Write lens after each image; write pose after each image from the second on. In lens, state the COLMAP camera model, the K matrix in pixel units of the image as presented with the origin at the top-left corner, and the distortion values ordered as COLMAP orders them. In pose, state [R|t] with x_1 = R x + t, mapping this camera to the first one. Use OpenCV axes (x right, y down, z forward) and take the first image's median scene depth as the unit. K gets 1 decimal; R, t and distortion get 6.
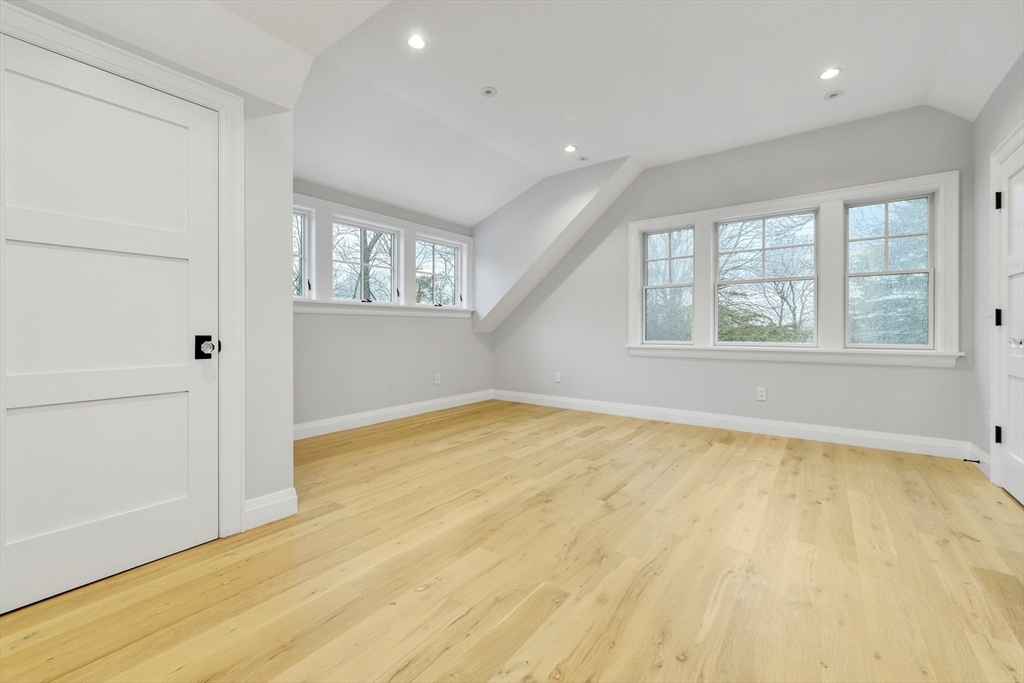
lens RADIAL K [[409.5, 0, 515.6], [0, 409.5, 335.2], [0, 0, 1]] dist [-0.005182, -0.000328]
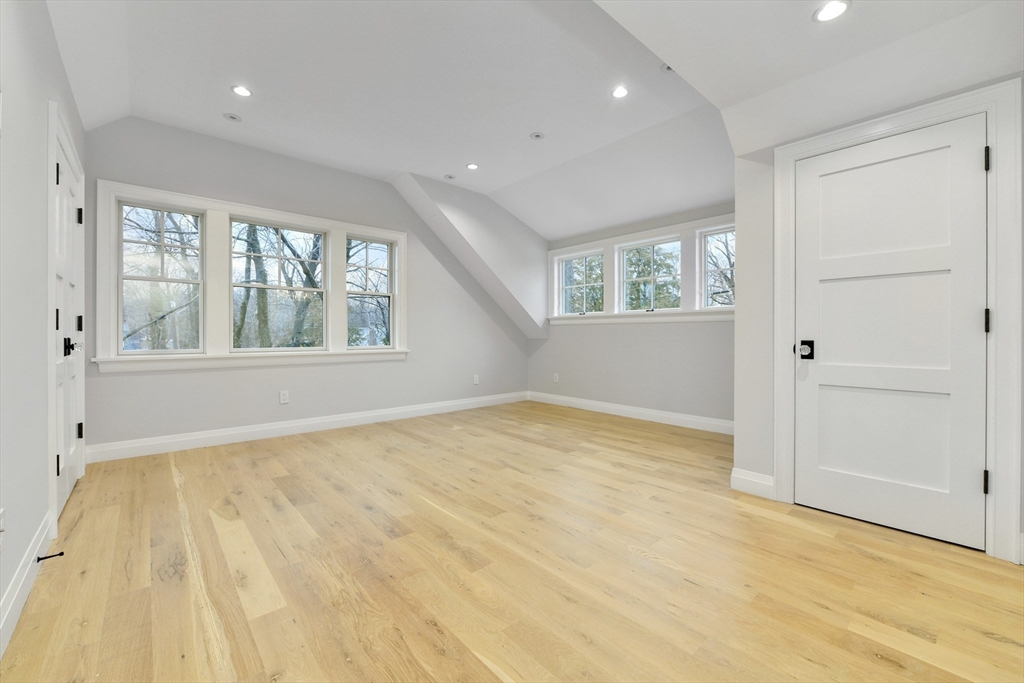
lens RADIAL K [[409.5, 0, 515.6], [0, 409.5, 335.2], [0, 0, 1]] dist [-0.005182, -0.000328]
pose [[0.197067, -0.001133, 0.980389, -0.340028], [0.013515, 0.999907, -0.001561, -0.004487], [-0.980297, 0.013558, 0.197064, 0.248819]]
